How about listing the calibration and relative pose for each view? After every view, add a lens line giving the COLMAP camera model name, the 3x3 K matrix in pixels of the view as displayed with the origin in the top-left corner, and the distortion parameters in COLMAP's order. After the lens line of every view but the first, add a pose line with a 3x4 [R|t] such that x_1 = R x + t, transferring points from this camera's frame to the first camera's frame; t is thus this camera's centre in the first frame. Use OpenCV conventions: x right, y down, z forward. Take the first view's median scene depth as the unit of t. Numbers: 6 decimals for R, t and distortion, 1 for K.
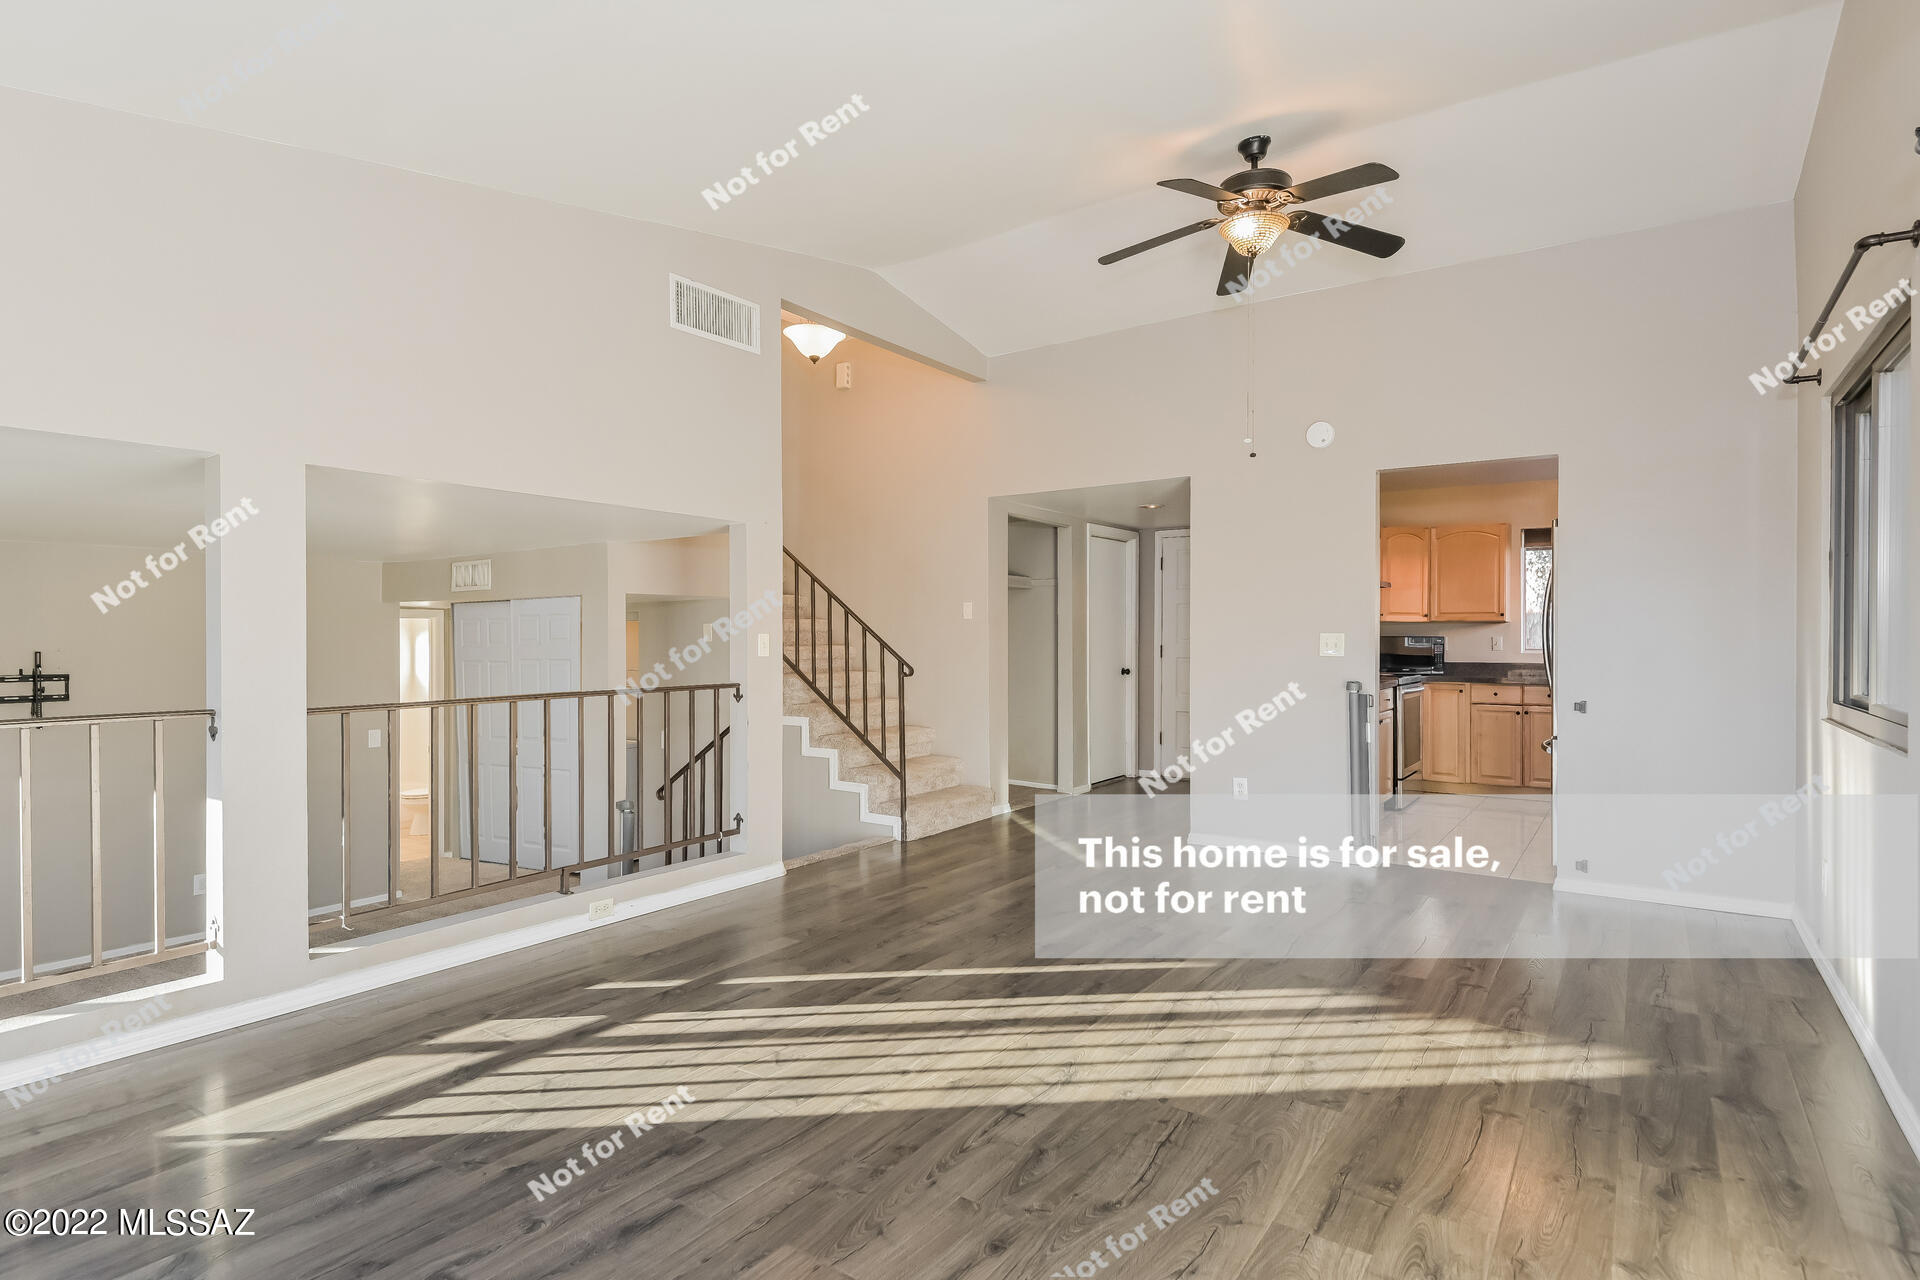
lens RADIAL K [[980.9, 0, 960.0], [0, 980.9, 640.0], [0, 0, 1]] dist [0.000253, -0.000069]
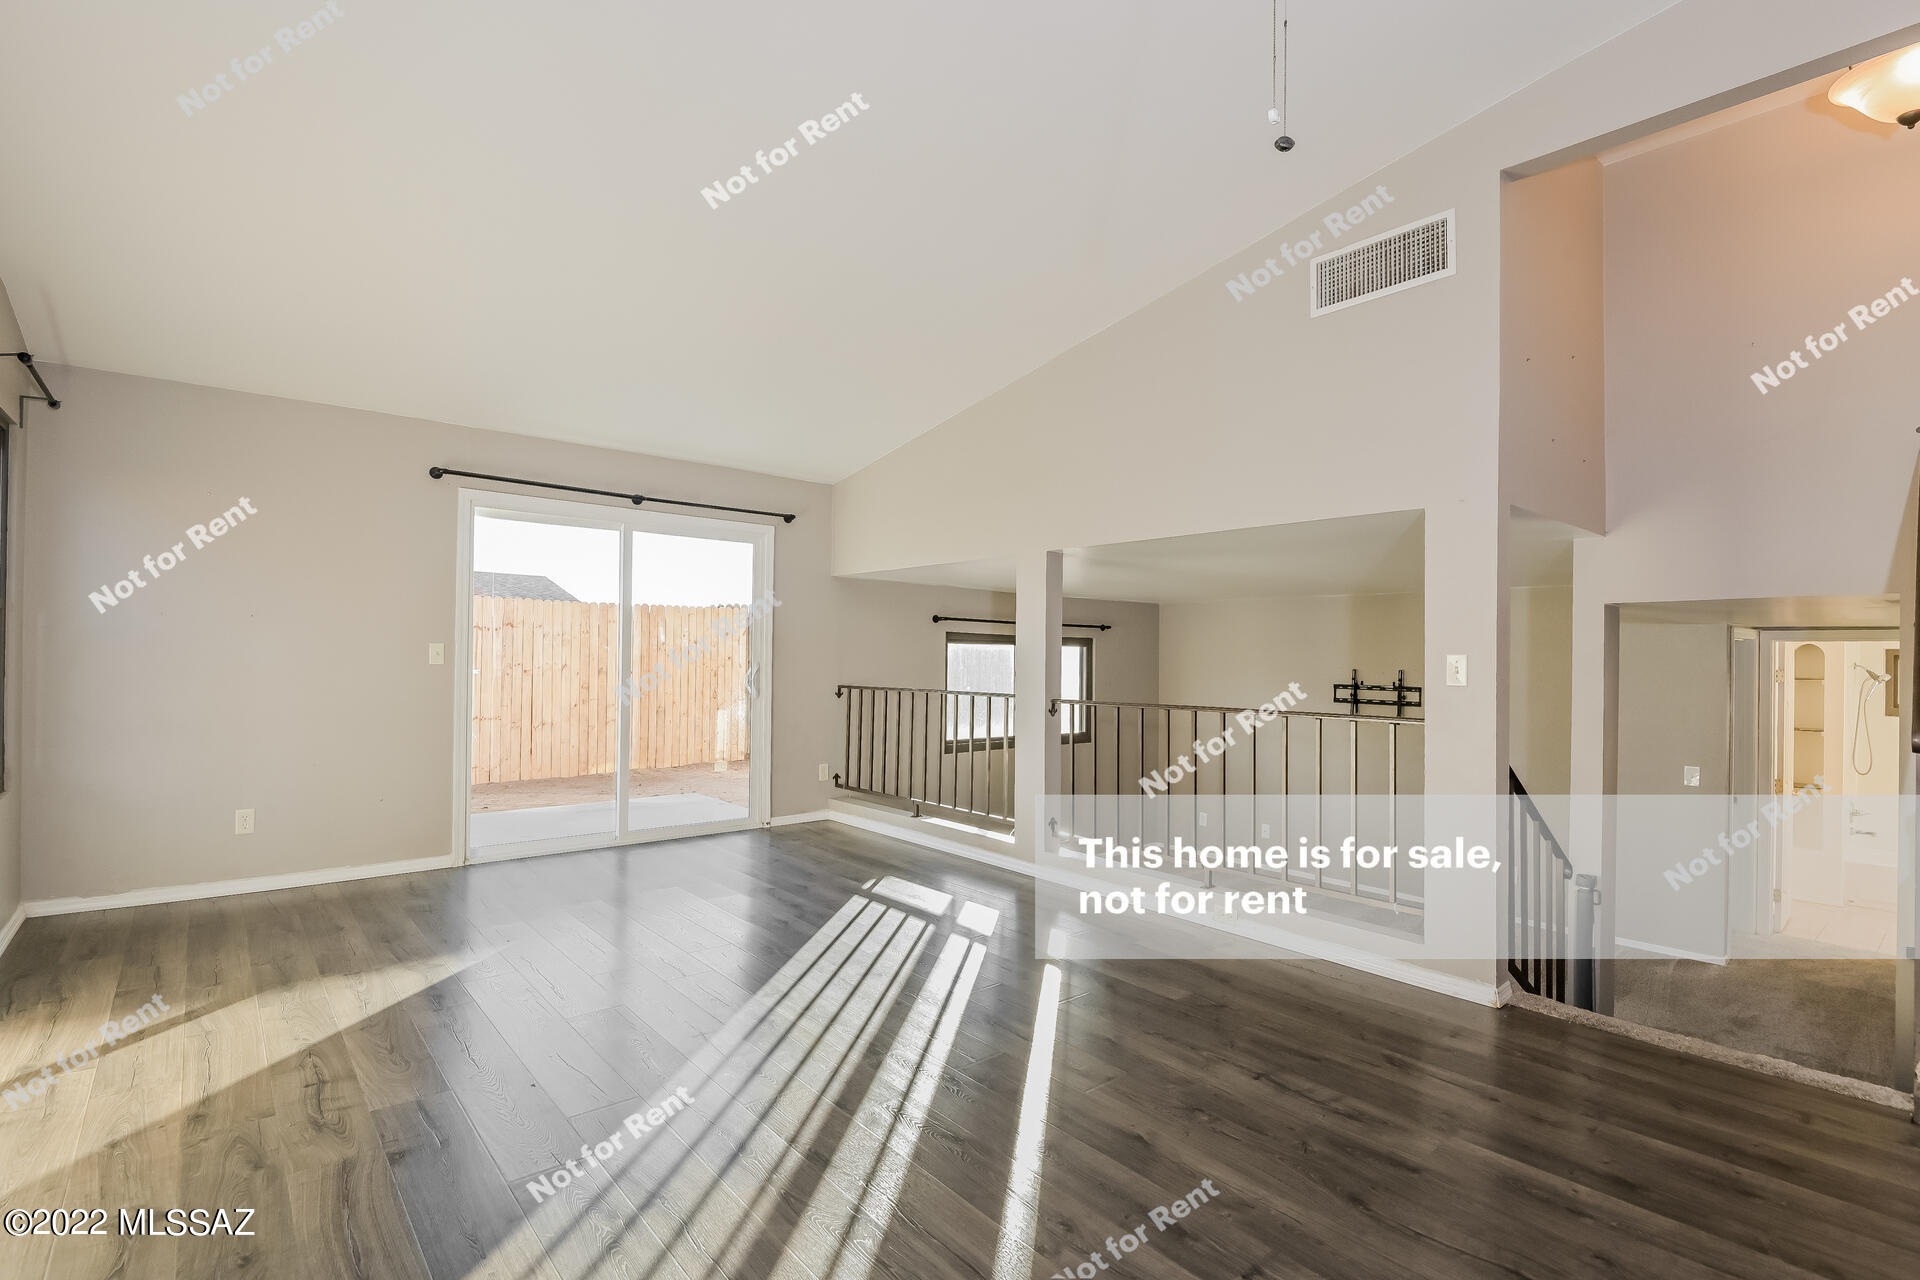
lens RADIAL K [[917.4, 0, 960.0], [0, 917.4, 640.0], [0, 0, 1]] dist [0.001361, -0.016159]
pose [[-0.267860, -0.018458, -0.963281, 0.709639], [-0.018549, 0.999730, -0.013999, -0.001521], [0.963279, 0.014118, -0.268130, 1.056668]]
